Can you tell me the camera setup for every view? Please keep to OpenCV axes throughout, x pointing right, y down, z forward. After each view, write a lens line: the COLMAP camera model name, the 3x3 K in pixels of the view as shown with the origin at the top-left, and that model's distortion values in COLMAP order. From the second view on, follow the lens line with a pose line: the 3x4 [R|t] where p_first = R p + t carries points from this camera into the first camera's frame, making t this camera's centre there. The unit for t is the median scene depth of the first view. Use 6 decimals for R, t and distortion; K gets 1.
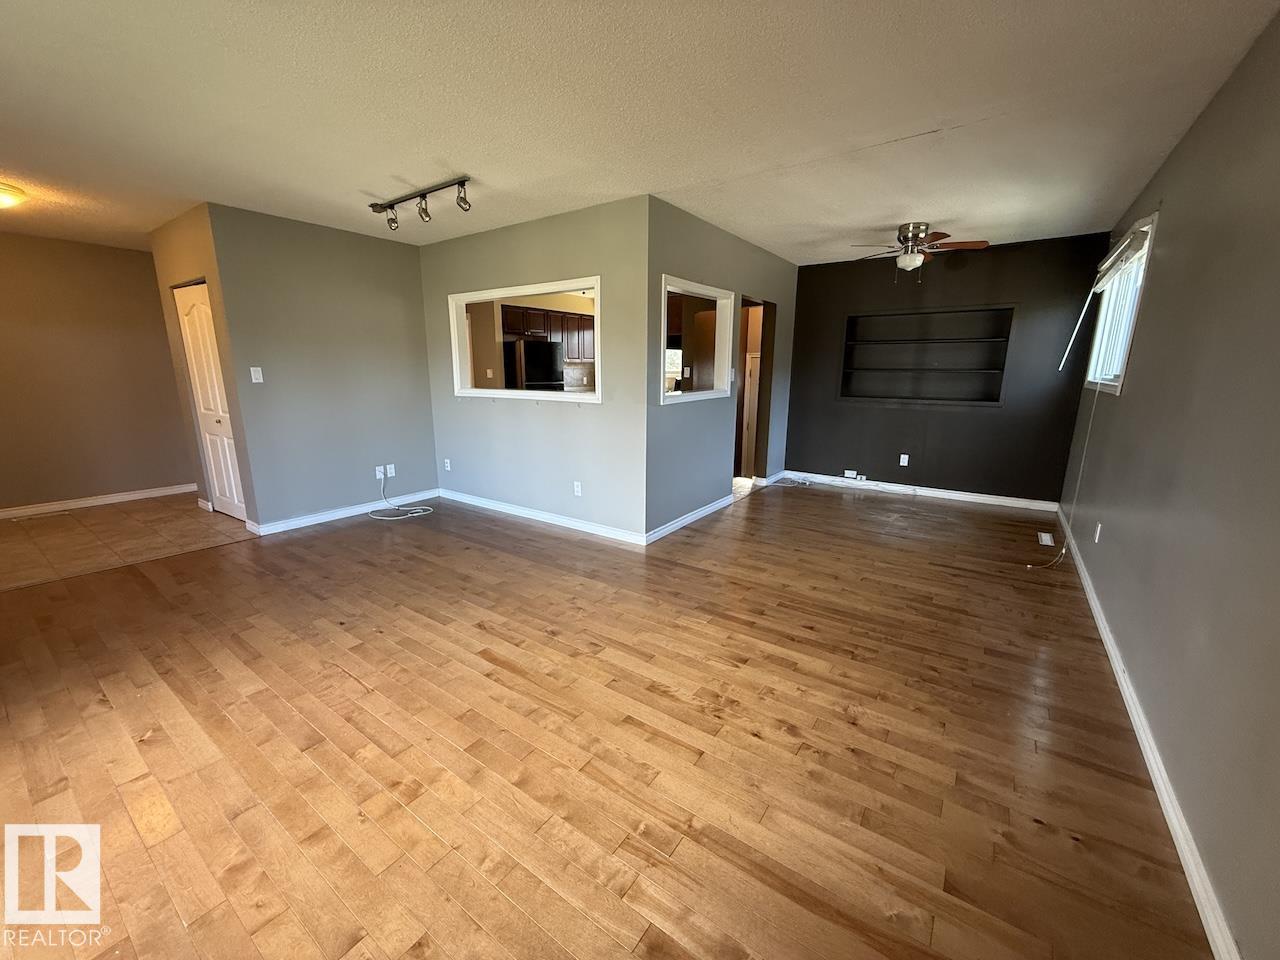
lens RADIAL K [[511.4, 0, 636.5], [0, 511.4, 481.8], [0, 0, 1]] dist [-0.000803, 0.000170]
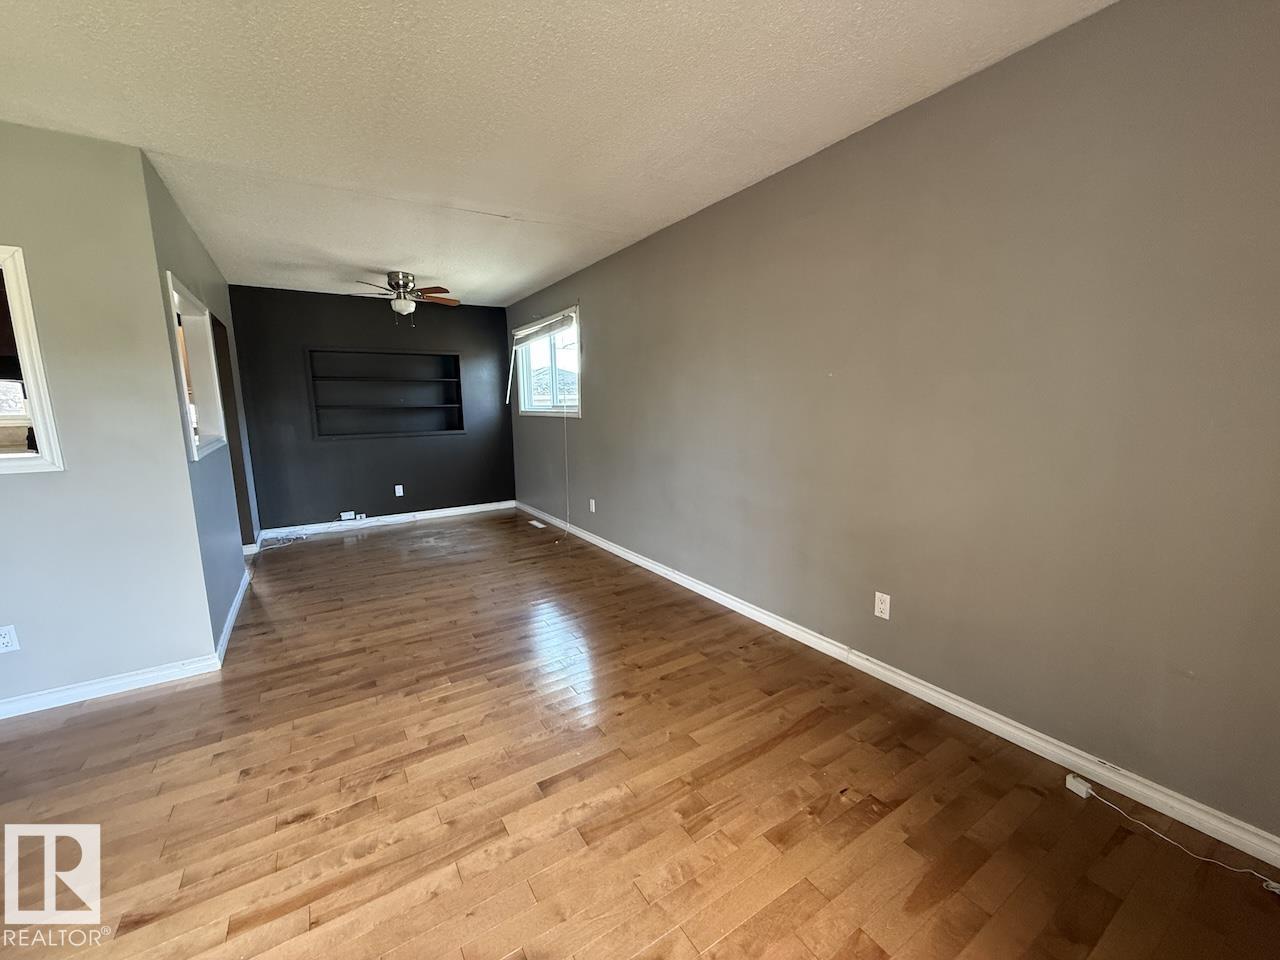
lens RADIAL K [[511.4, 0, 635.6], [0, 511.4, 480.8], [0, 0, 1]] dist [-0.000803, 0.000170]
pose [[0.376359, -0.152051, 0.913911, -0.338108], [0.218646, 0.973154, 0.071867, -0.042446], [-0.900304, 0.172775, 0.399501, 0.193535]]
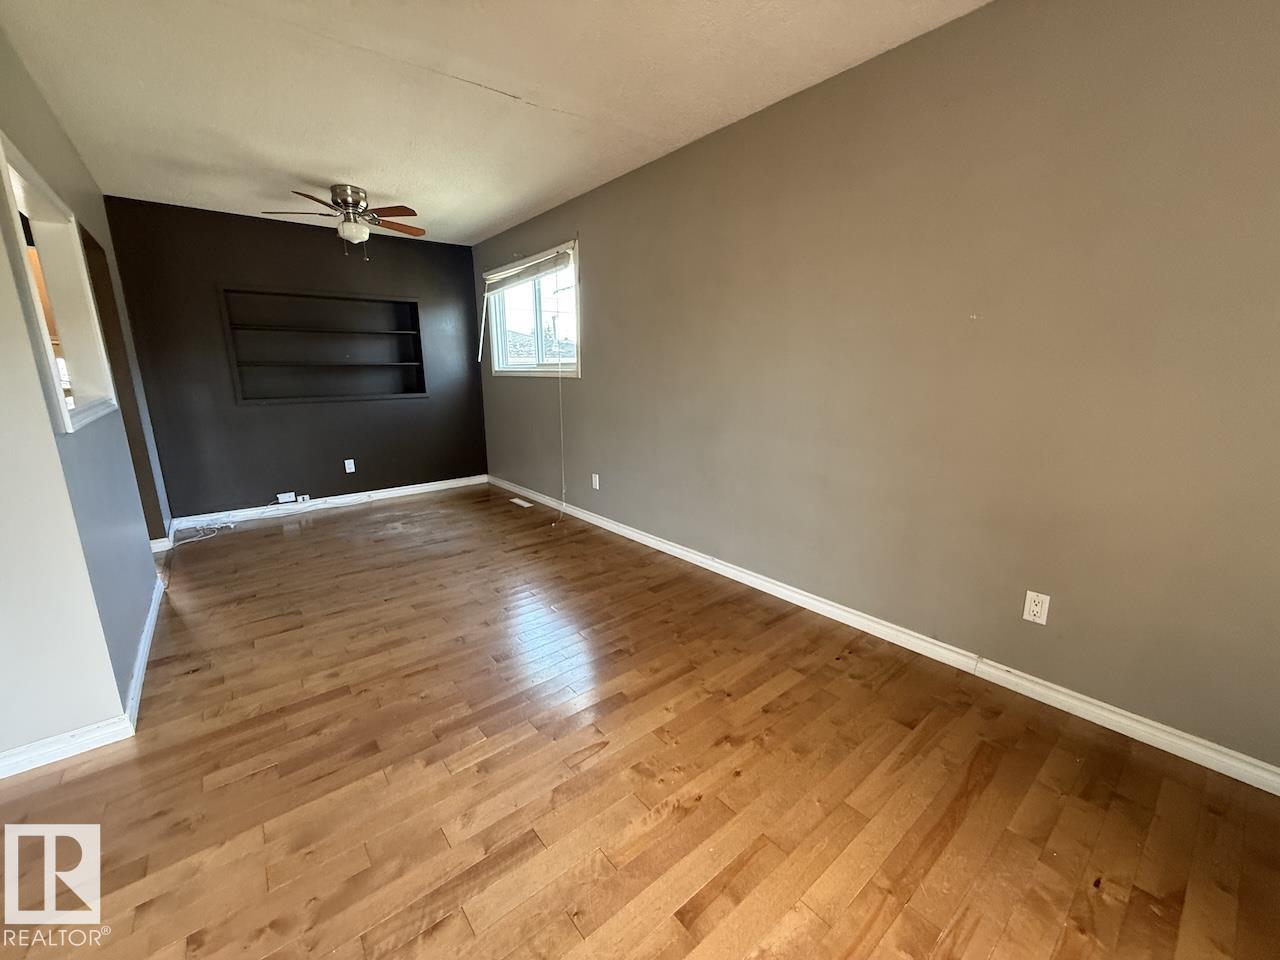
lens RADIAL K [[511.4, 0, 635.6], [0, 511.4, 481.3], [0, 0, 1]] dist [-0.000803, 0.000170]
pose [[0.265915, -0.216380, 0.939398, -0.236058], [0.218278, 0.962688, 0.159957, -0.068269], [-0.938959, 0.162515, 0.303224, 0.381988]]
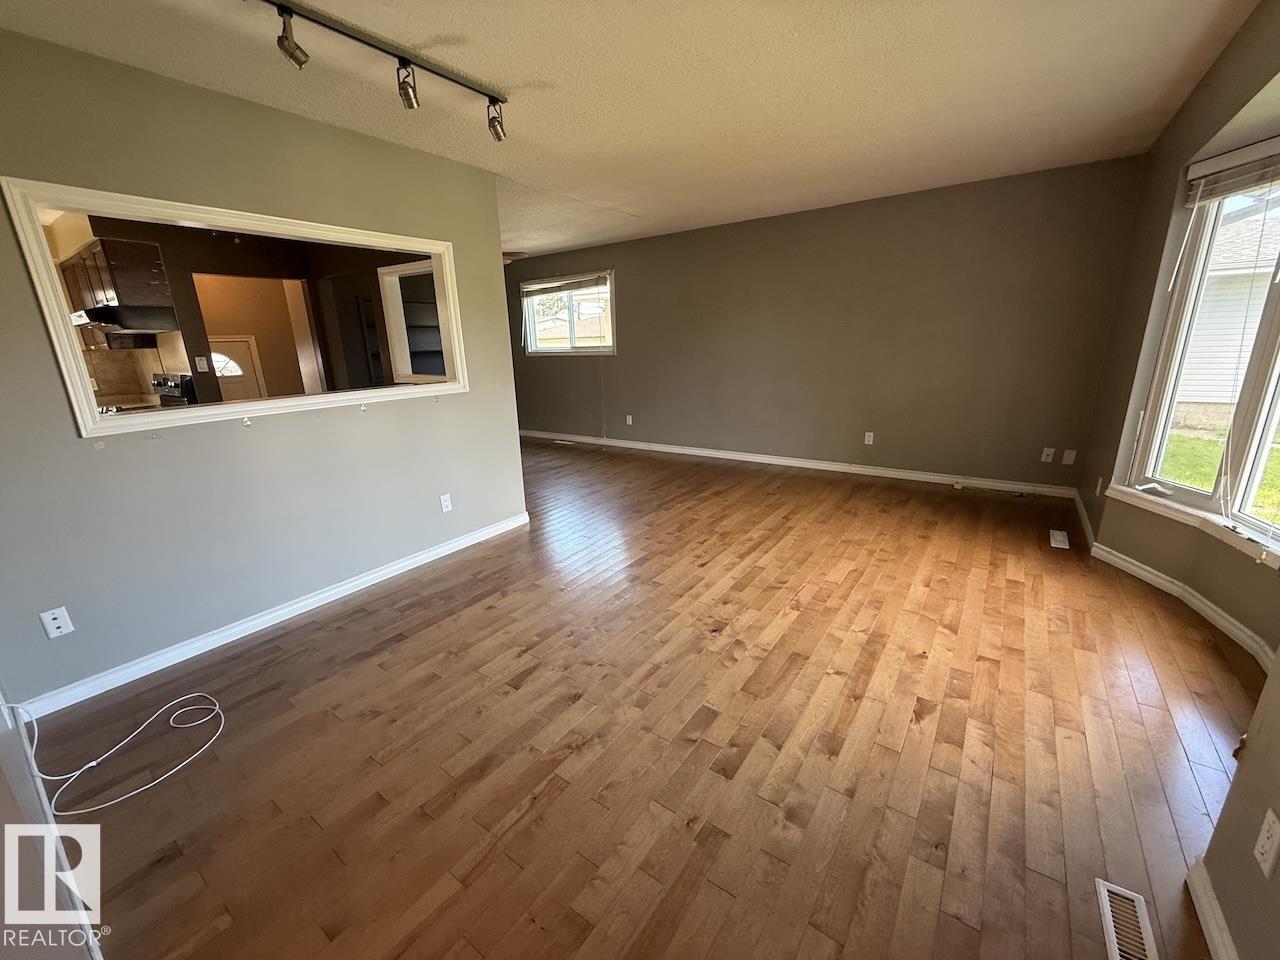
lens RADIAL K [[511.4, 0, 635.0], [0, 511.4, 481.8], [0, 0, 1]] dist [-0.000803, 0.000170]
pose [[0.002991, -0.272635, 0.962113, -0.921231], [0.248643, 0.932105, 0.263358, -0.163302], [-0.968591, 0.238435, 0.070576, 0.675002]]
